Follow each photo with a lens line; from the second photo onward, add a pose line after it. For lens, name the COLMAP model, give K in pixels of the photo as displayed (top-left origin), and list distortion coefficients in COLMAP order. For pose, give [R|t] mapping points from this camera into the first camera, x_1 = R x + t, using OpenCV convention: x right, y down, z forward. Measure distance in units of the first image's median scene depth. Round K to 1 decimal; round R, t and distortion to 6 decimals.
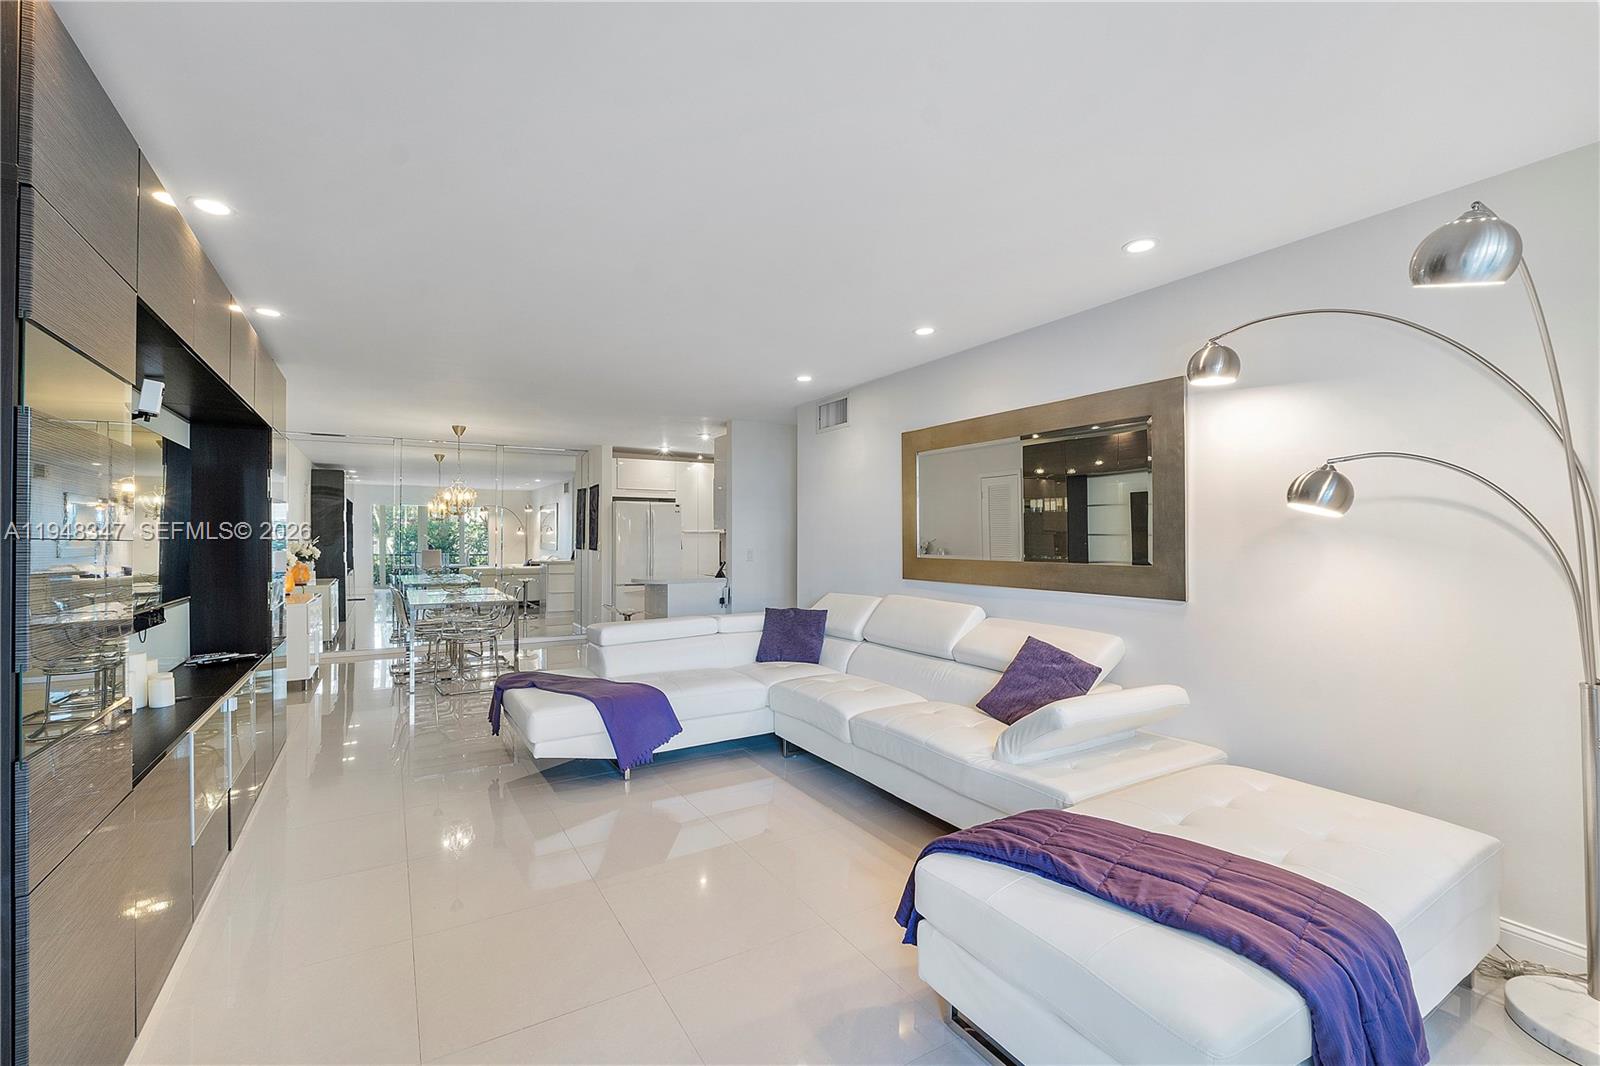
lens RADIAL K [[674.6, 0, 787.5], [0, 674.6, 537.7], [0, 0, 1]] dist [-0.007528, 0.000538]
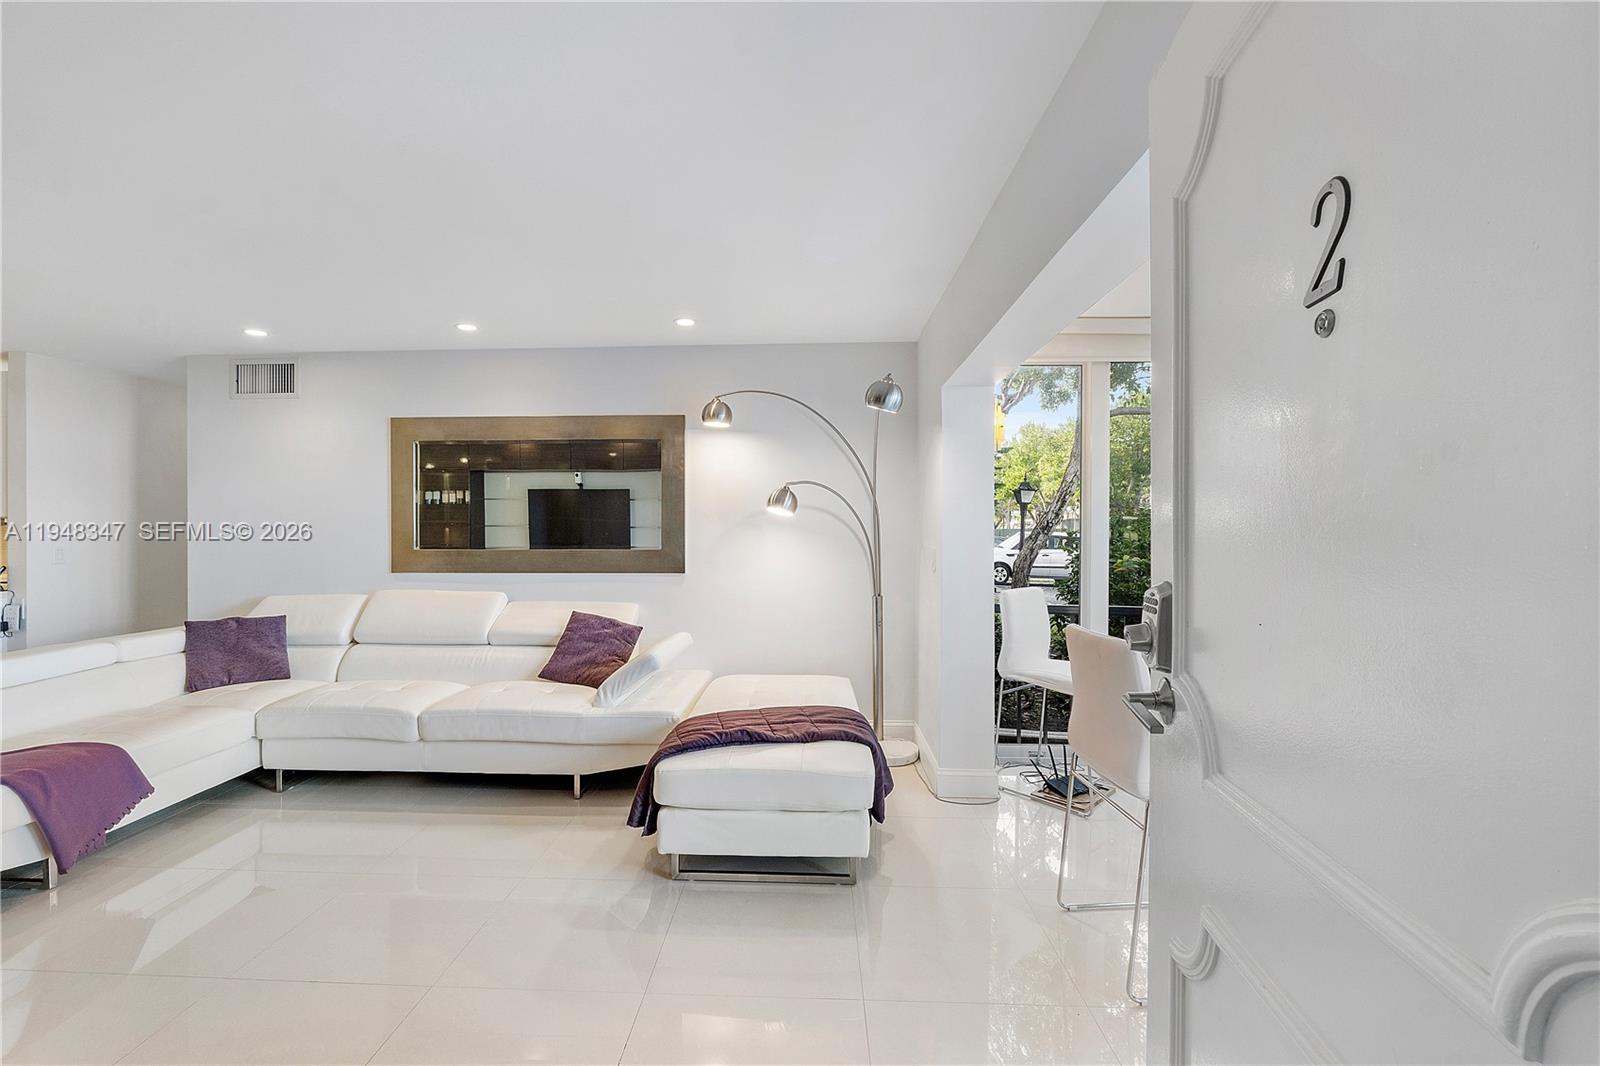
lens RADIAL K [[674.6, 0, 787.2], [0, 674.6, 537.9], [0, 0, 1]] dist [-0.007528, 0.000538]
pose [[0.551139, -0.010844, 0.834343, -0.344723], [0.001535, 0.999927, 0.011982, 0.002665], [-0.834412, -0.005323, 0.551115, 0.021343]]
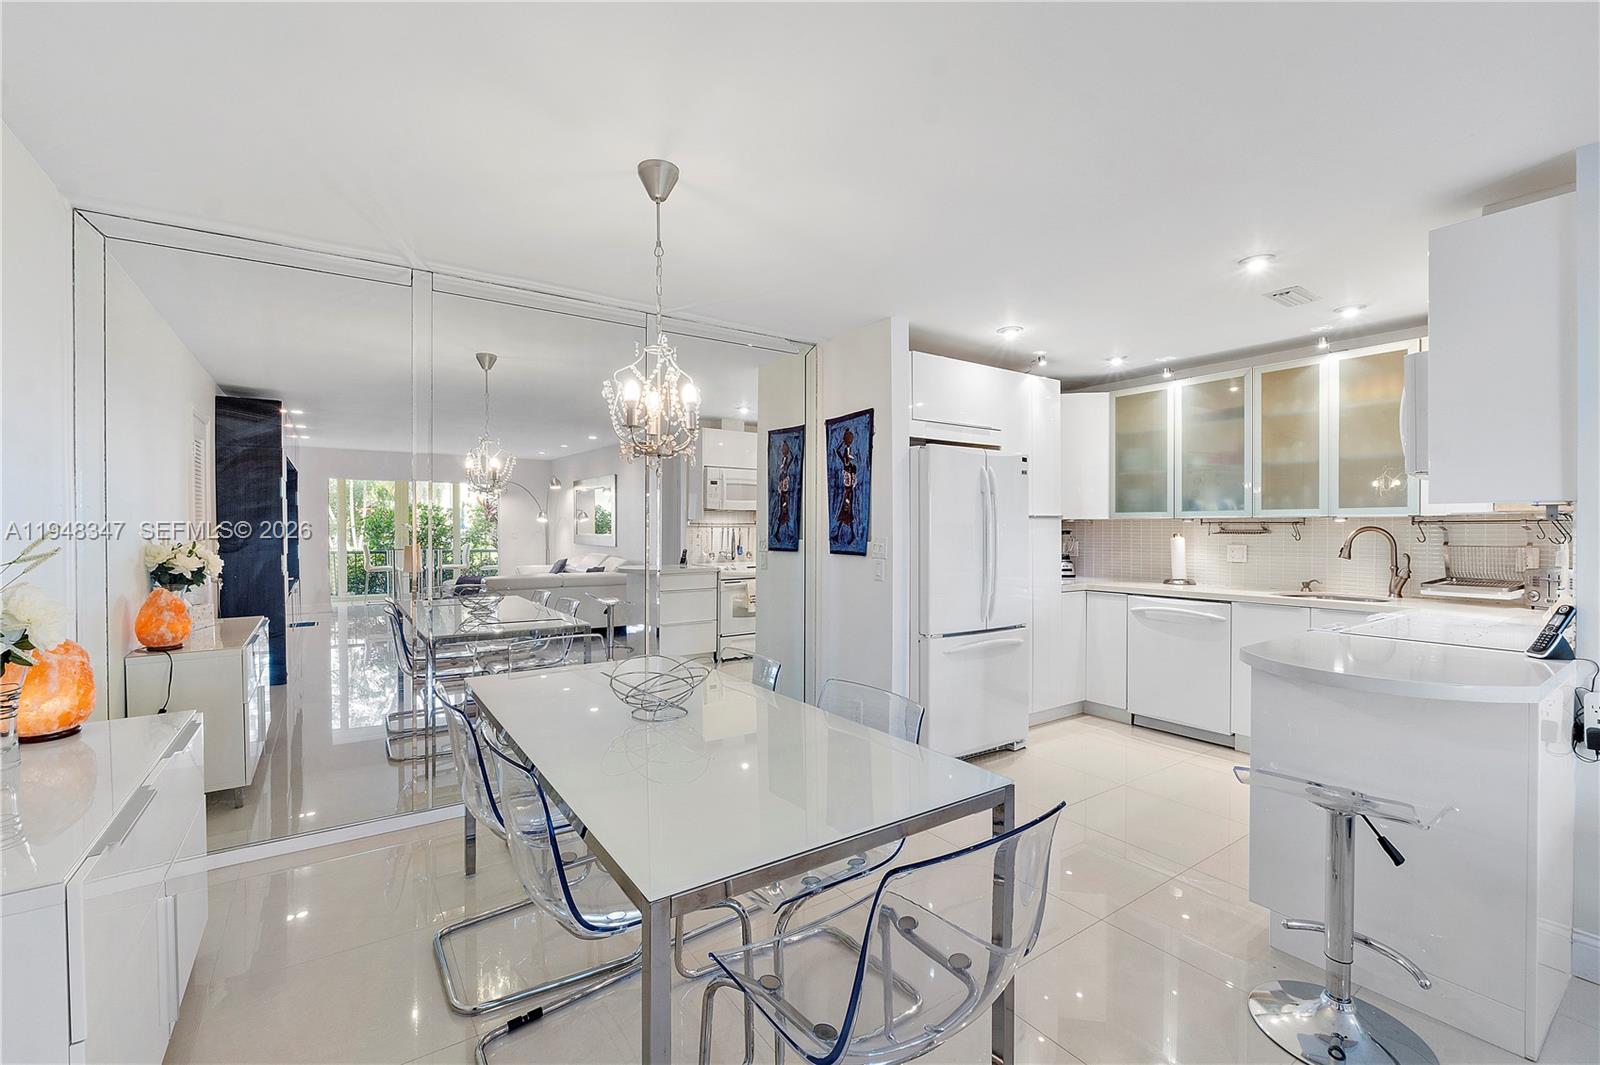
lens RADIAL K [[674.6, 0, 784.2], [0, 674.6, 532.5], [0, 0, 1]] dist [-0.007528, 0.000538]
pose [[0.998424, 0.001149, 0.056113, -0.750732], [-0.001696, 0.999952, 0.009702, -0.004586], [-0.056100, -0.009781, 0.998377, 1.149142]]
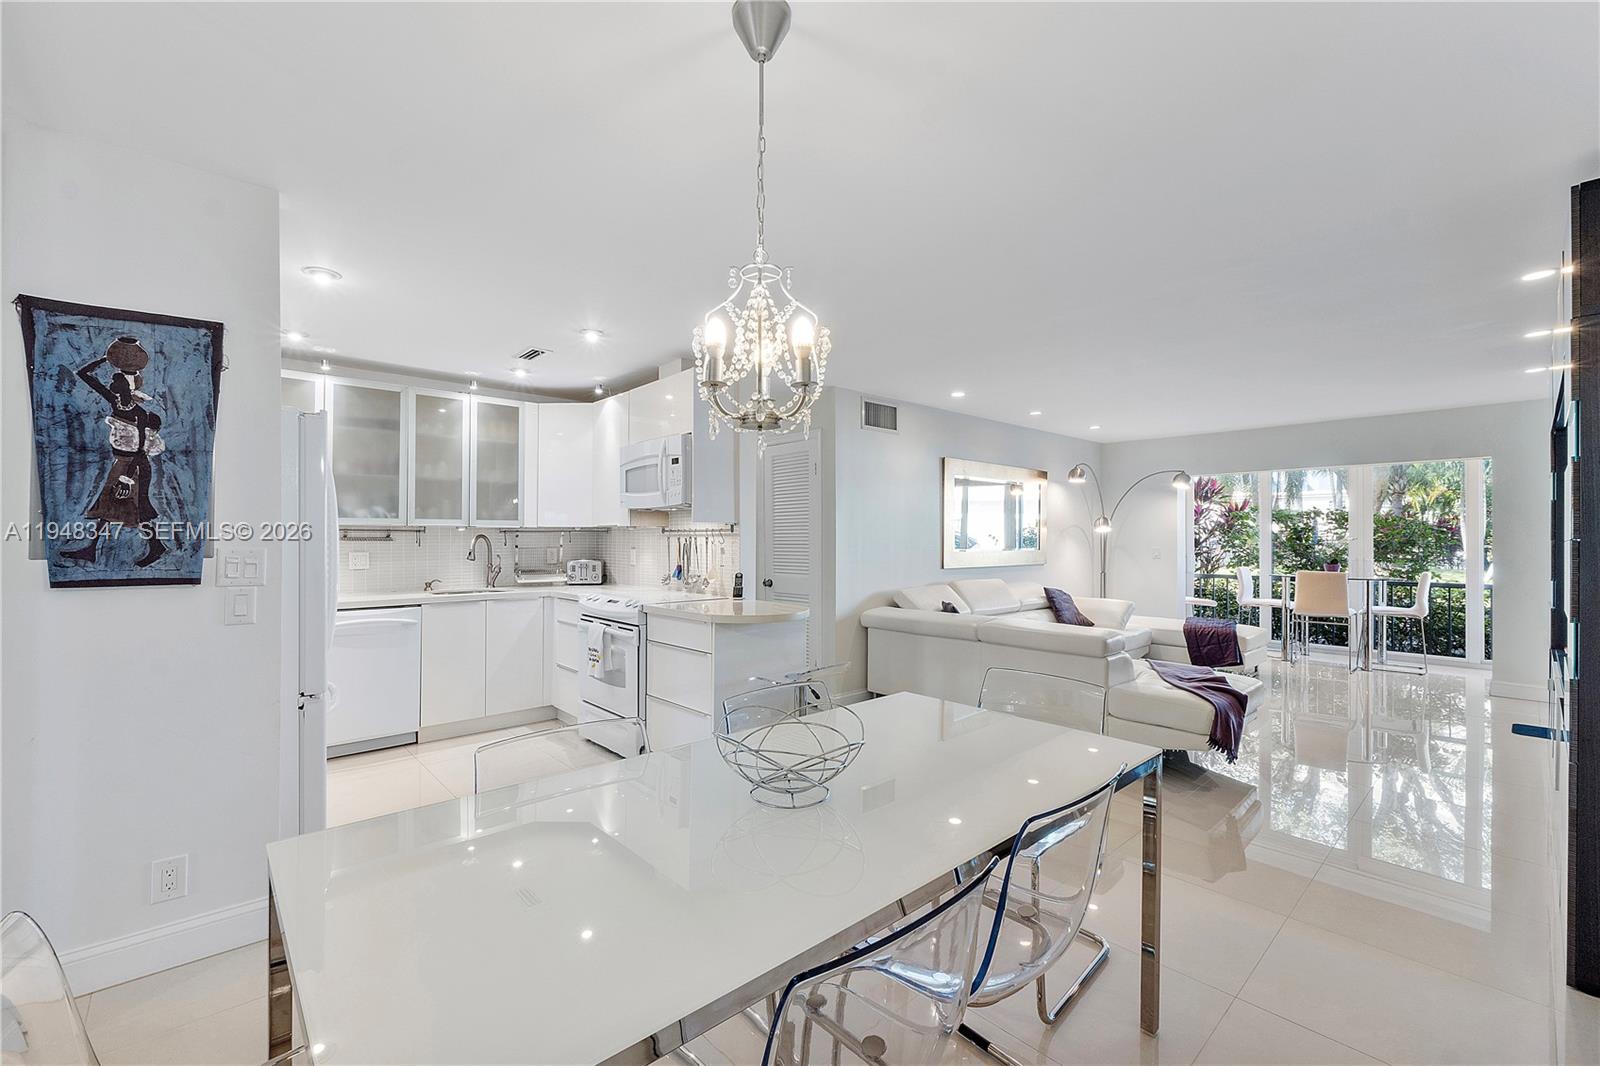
lens RADIAL K [[674.6, 0, 784.9], [0, 674.6, 535.1], [0, 0, 1]] dist [-0.007528, 0.000538]
pose [[-0.188496, 0.004763, 0.982062, -1.185329], [-0.006133, 0.999963, -0.006027, -0.000198], [-0.982055, -0.007159, -0.188460, 1.742094]]
